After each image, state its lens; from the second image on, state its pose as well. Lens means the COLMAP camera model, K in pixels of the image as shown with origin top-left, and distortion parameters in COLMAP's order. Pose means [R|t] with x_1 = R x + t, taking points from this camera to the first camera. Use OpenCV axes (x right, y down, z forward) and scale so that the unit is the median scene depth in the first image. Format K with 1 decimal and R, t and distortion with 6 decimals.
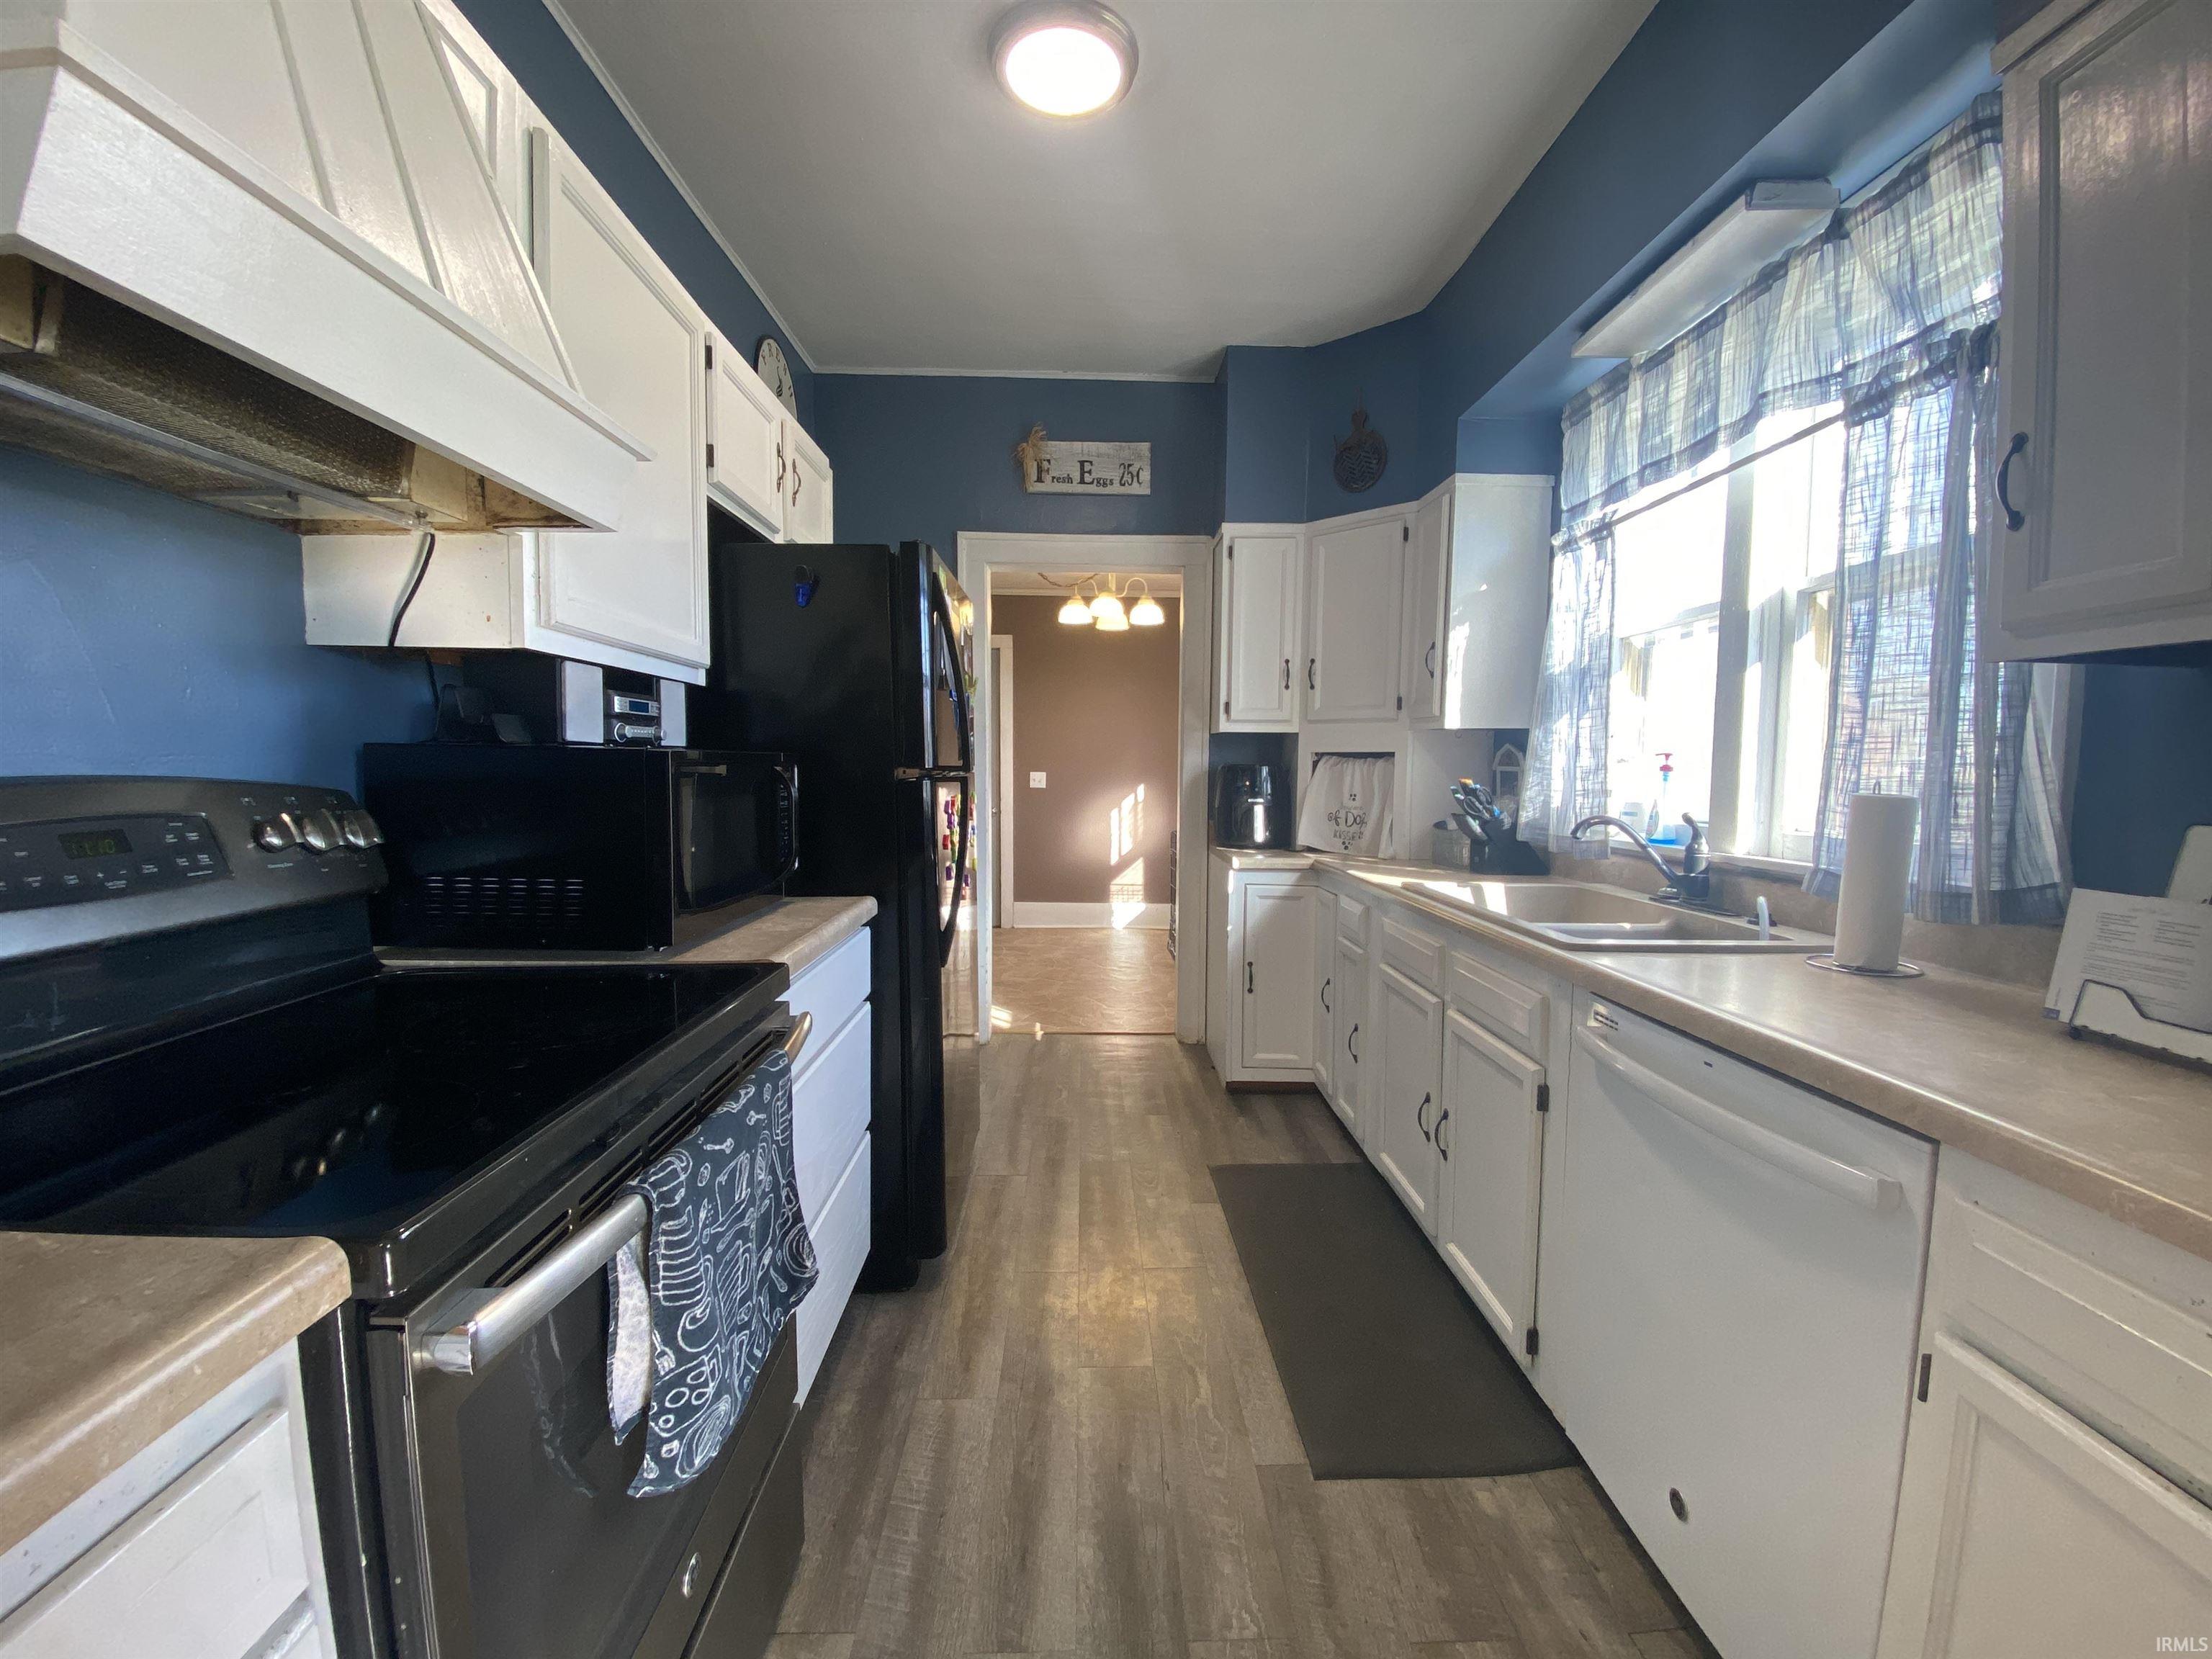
lens RADIAL K [[892.1, 0, 1112.7], [0, 892.1, 822.7], [0, 0, 1]] dist [0.009550, -0.014969]
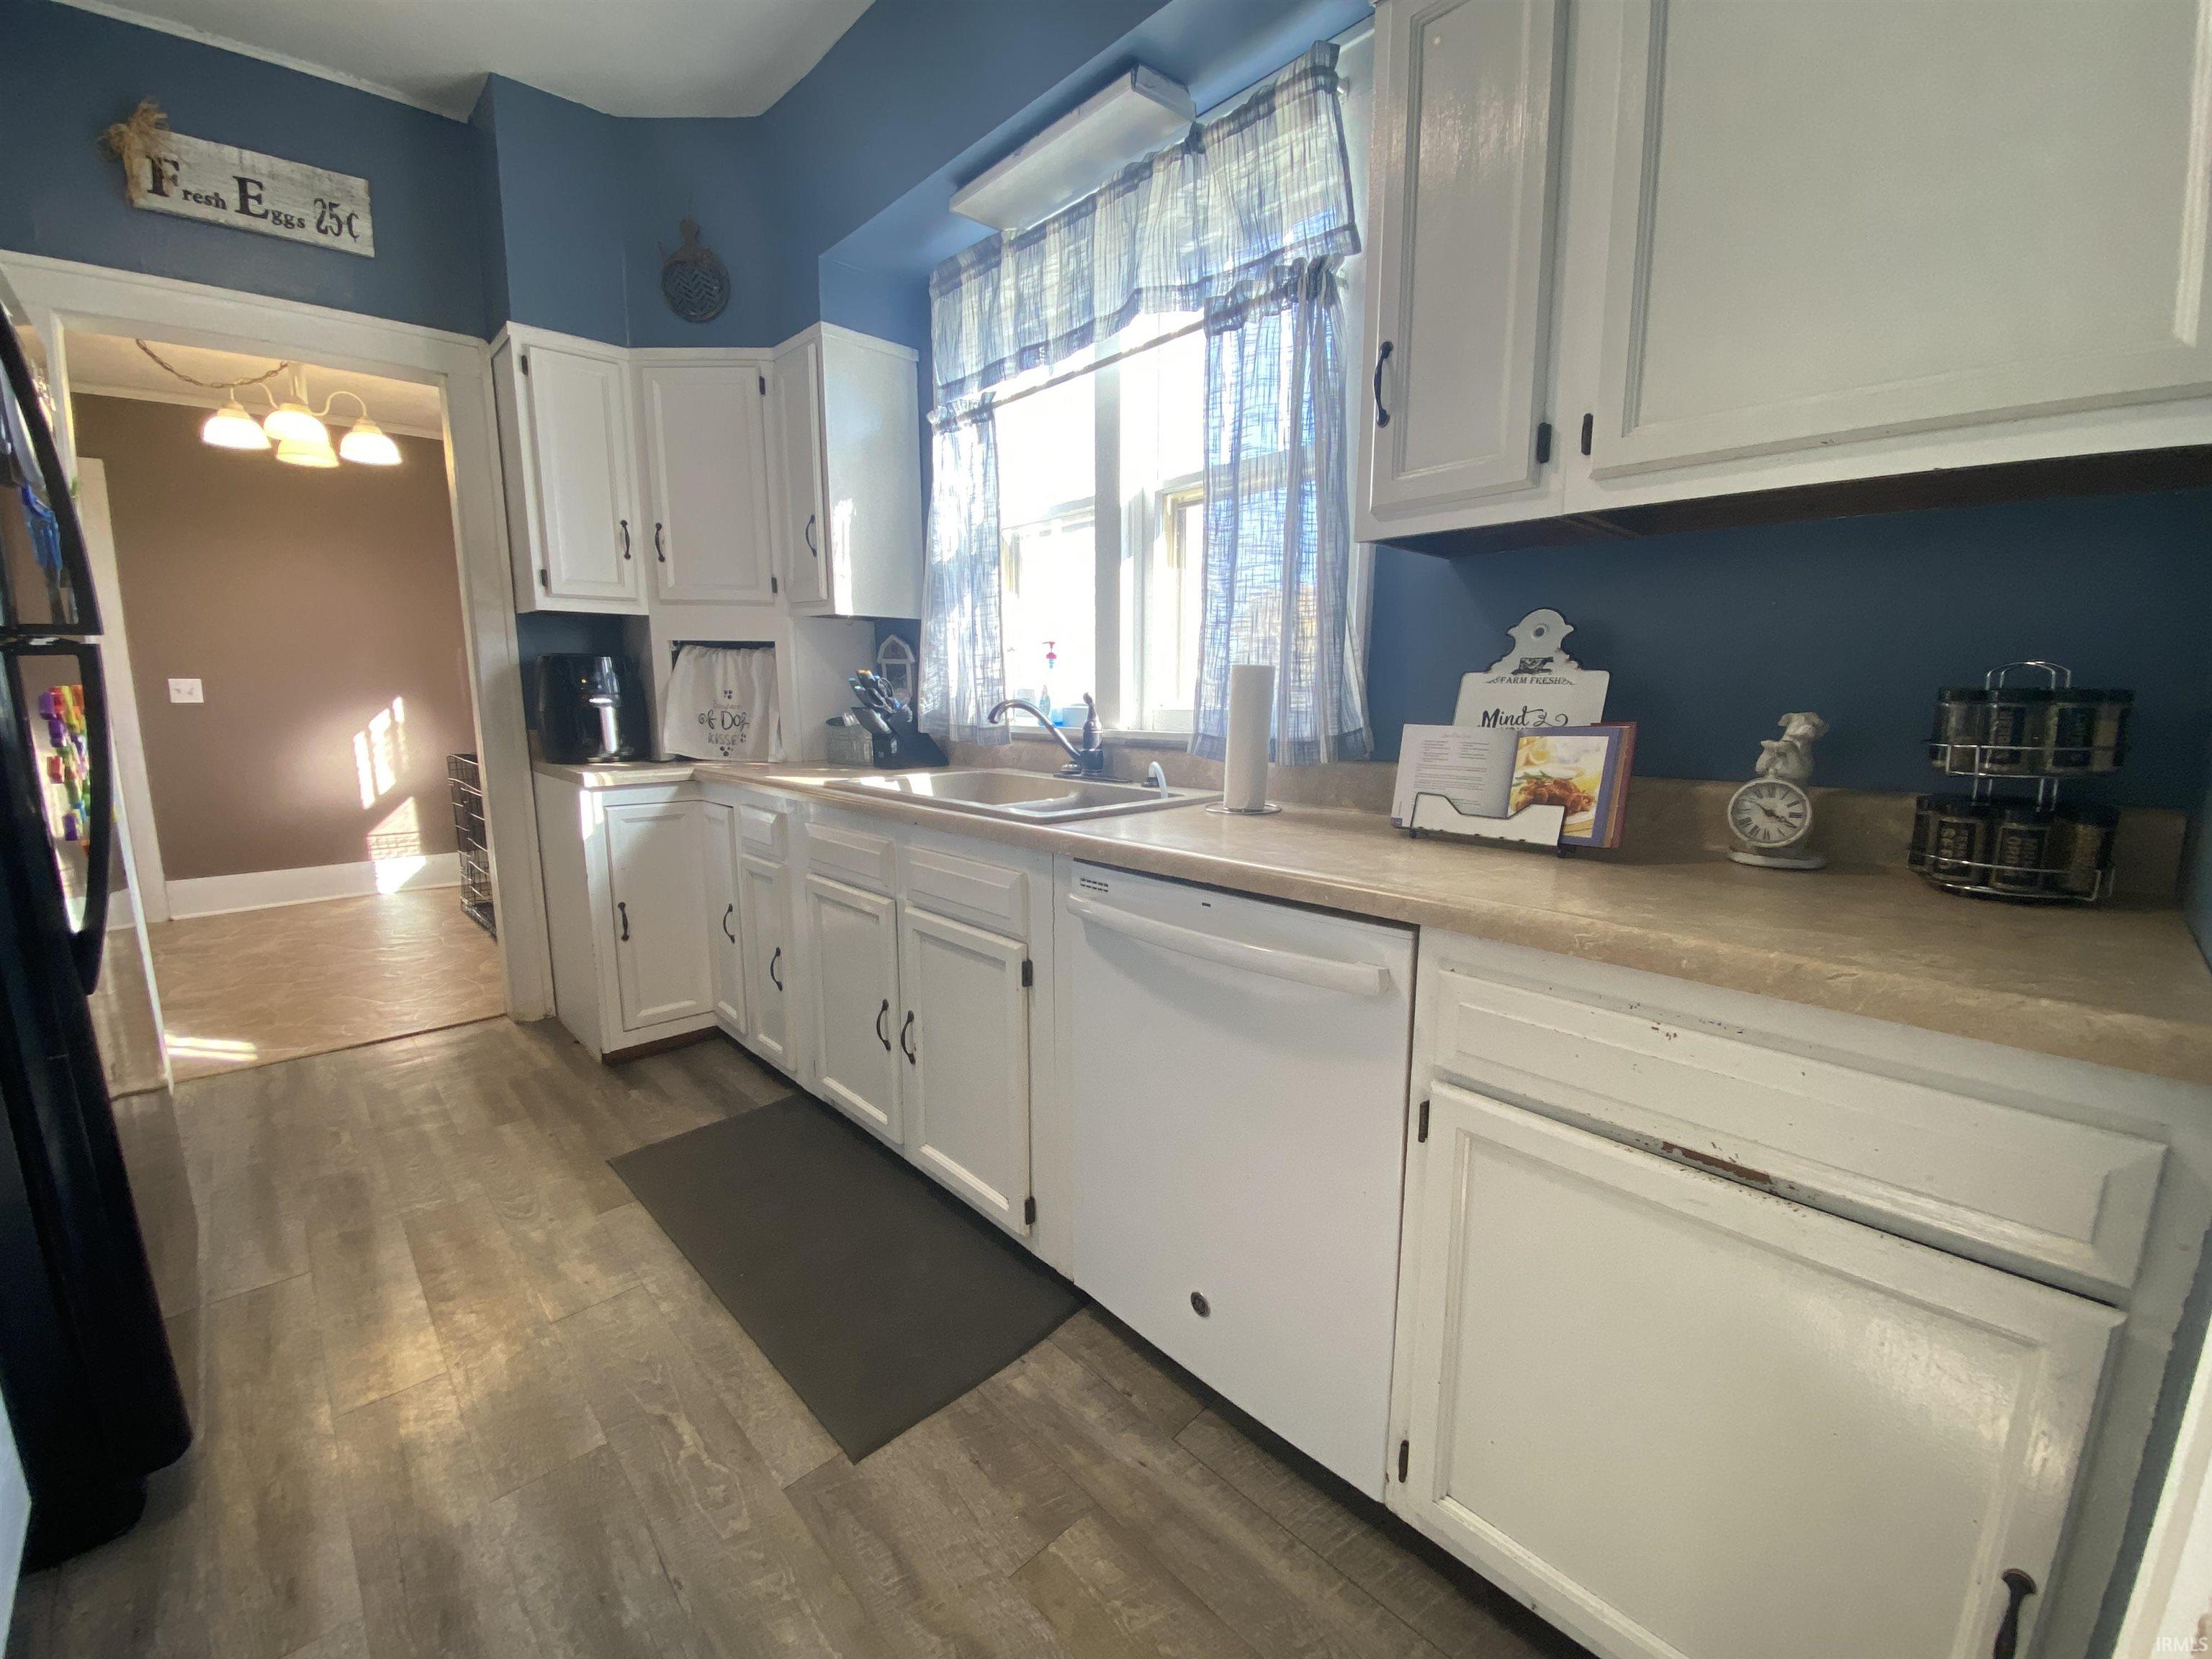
lens RADIAL K [[892.1, 0, 1112.2], [0, 892.1, 828.4], [0, 0, 1]] dist [0.009550, -0.014969]
pose [[0.740572, -0.114309, 0.662183, -0.069369], [0.049511, 0.992029, 0.115877, 0.030291], [-0.670151, -0.053030, 0.740328, 0.177022]]
